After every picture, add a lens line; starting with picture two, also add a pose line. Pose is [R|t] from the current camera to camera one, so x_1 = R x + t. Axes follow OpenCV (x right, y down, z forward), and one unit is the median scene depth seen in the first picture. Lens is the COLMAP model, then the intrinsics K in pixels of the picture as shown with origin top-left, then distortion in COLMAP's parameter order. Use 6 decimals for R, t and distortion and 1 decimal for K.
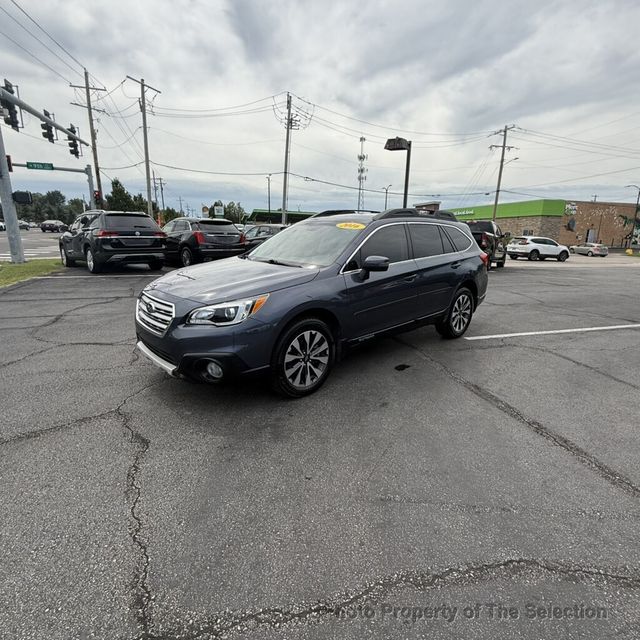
lens RADIAL K [[366.5, 0, 321.9], [0, 366.5, 320.5], [0, 0, 1]] dist [-0.000125, -0.000339]
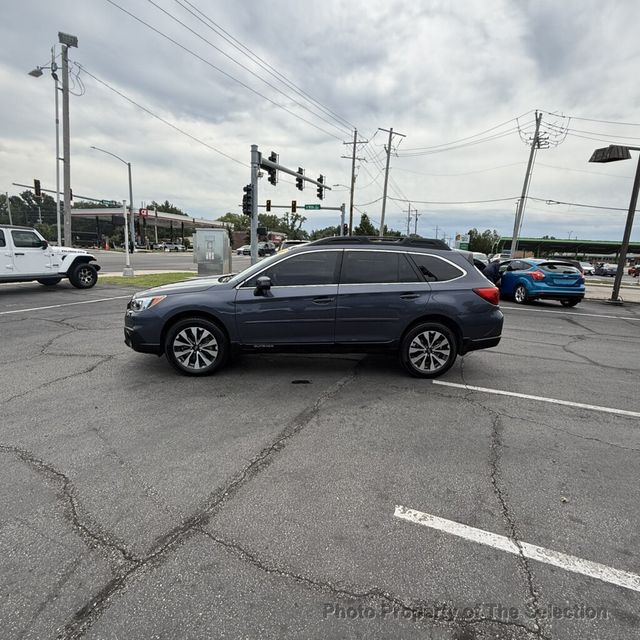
lens RADIAL K [[366.5, 0, 321.9], [0, 366.5, 320.5], [0, 0, 1]] dist [-0.000125, -0.000339]
pose [[0.777121, 0.129527, -0.615878, 0.711634], [-0.173916, 0.984683, -0.012358, -0.036946], [0.604844, 0.116715, 0.787744, 0.134501]]
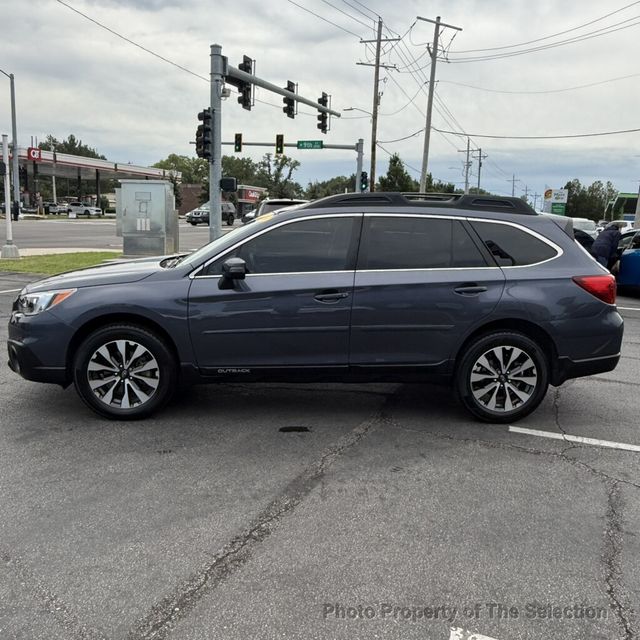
lens RADIAL K [[603.5, 0, 322.9], [0, 603.5, 318.1], [0, 0, 1]] dist [-0.000881, -0.000761]
pose [[0.774933, 0.116112, -0.621286, 0.715760], [-0.172773, 0.984457, -0.031517, -0.034315], [0.607970, 0.131765, 0.782950, 0.122360]]
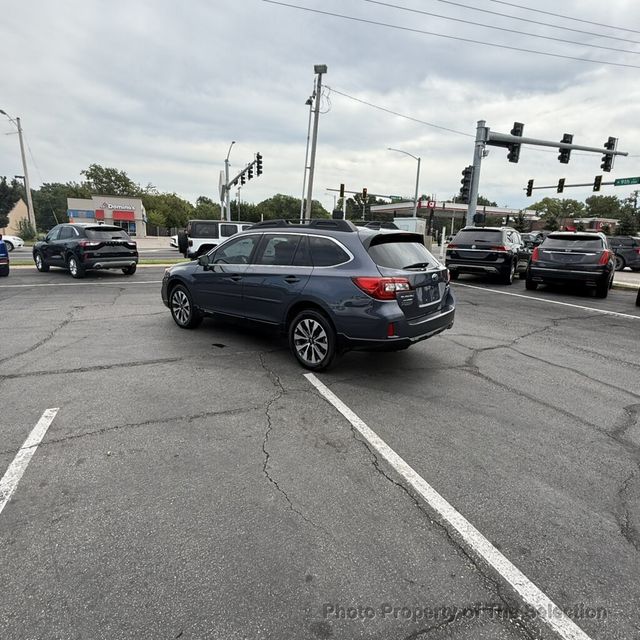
lens RADIAL K [[387.2, 0, 320.0], [0, 387.2, 320.0], [0, 0, 1]] dist [-0.000583, -0.002438]
pose [[0.100449, 0.206231, -0.973334, 1.215043], [-0.262217, 0.949183, 0.174052, -0.221606], [0.959767, 0.237741, 0.149422, 0.876808]]
